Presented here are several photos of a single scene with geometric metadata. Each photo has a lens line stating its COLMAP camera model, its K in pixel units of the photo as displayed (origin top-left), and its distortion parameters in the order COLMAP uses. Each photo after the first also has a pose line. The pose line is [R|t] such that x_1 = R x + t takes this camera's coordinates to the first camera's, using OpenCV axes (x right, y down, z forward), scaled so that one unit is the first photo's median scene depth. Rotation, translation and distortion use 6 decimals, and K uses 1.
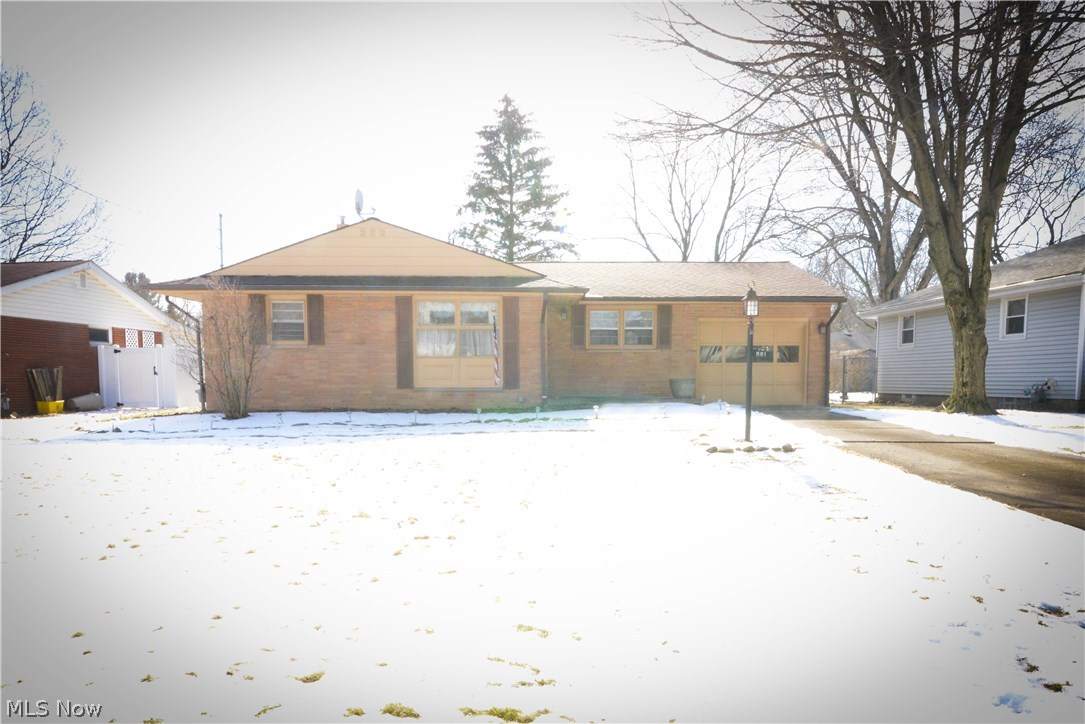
lens RADIAL K [[757.7, 0, 573.1], [0, 757.7, 392.6], [0, 0, 1]] dist [0.002442, 0.000850]
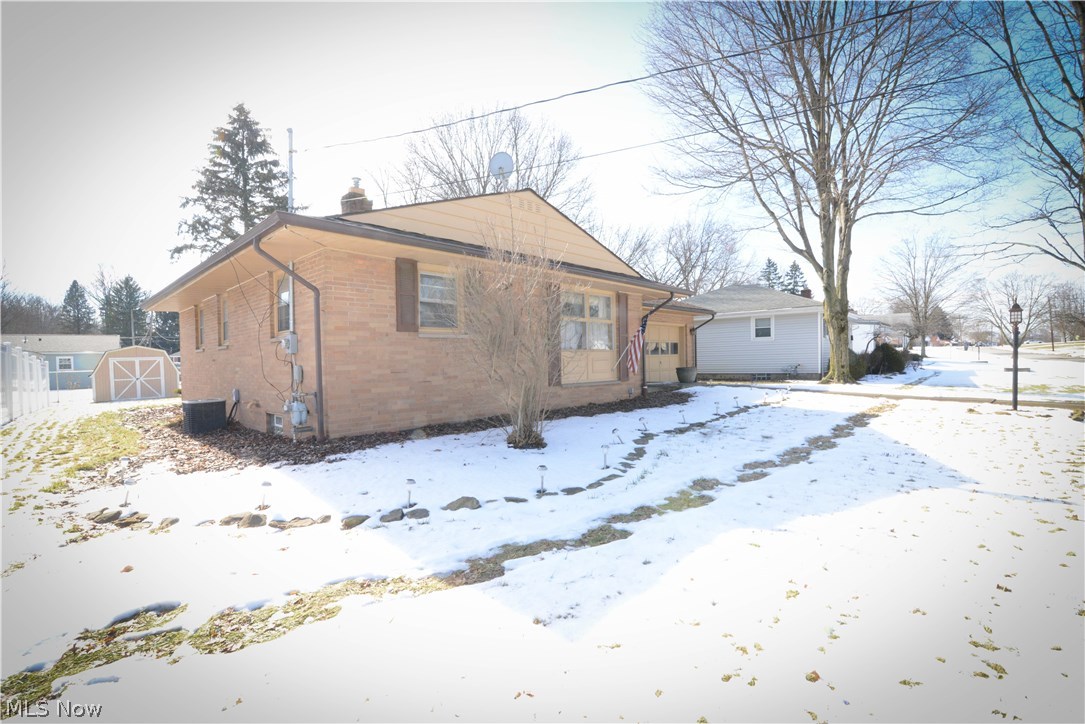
lens RADIAL K [[485.7, 0, 542.5], [0, 485.7, 362.0], [0, 0, 1]] dist [-0.001135, -0.000111]
pose [[0.736357, -0.016154, 0.676400, -0.607381], [0.033804, 0.999345, -0.012933, -0.026079], [-0.675748, 0.032388, 0.736421, 0.576737]]
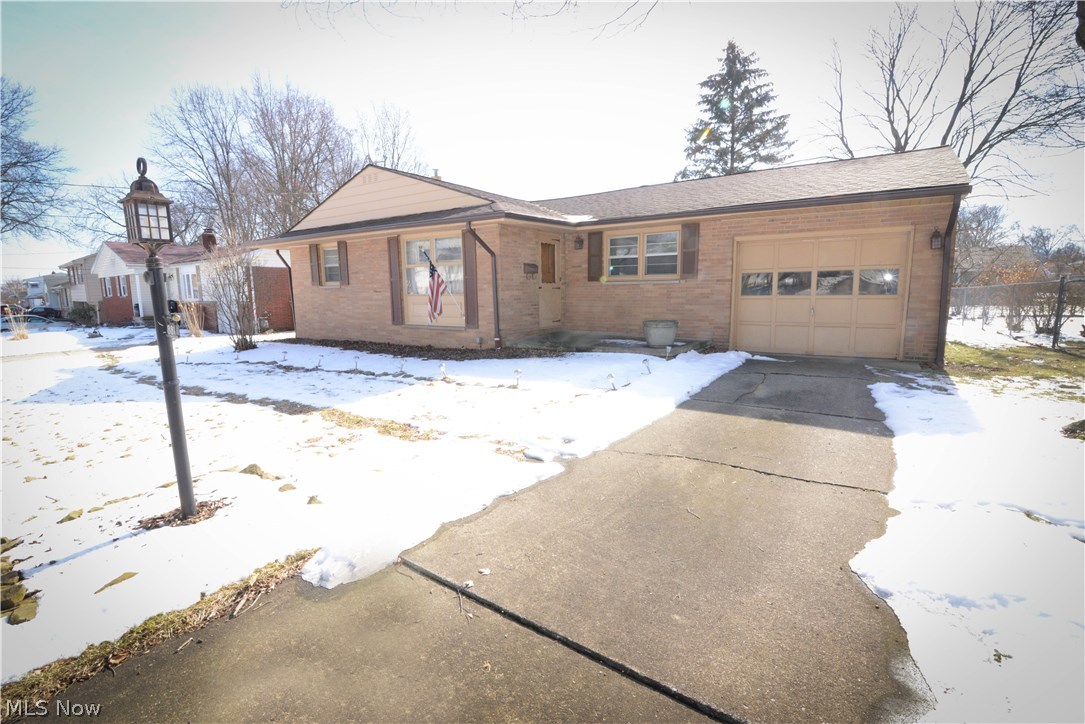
lens RADIAL K [[485.7, 0, 542.5], [0, 485.7, 362.0], [0, 0, 1]] dist [-0.001135, -0.000111]
pose [[0.812283, 0.075011, -0.578419, 0.343117], [-0.001423, 0.991948, 0.126640, -0.040078], [0.583261, -0.102044, 0.805850, 0.549313]]
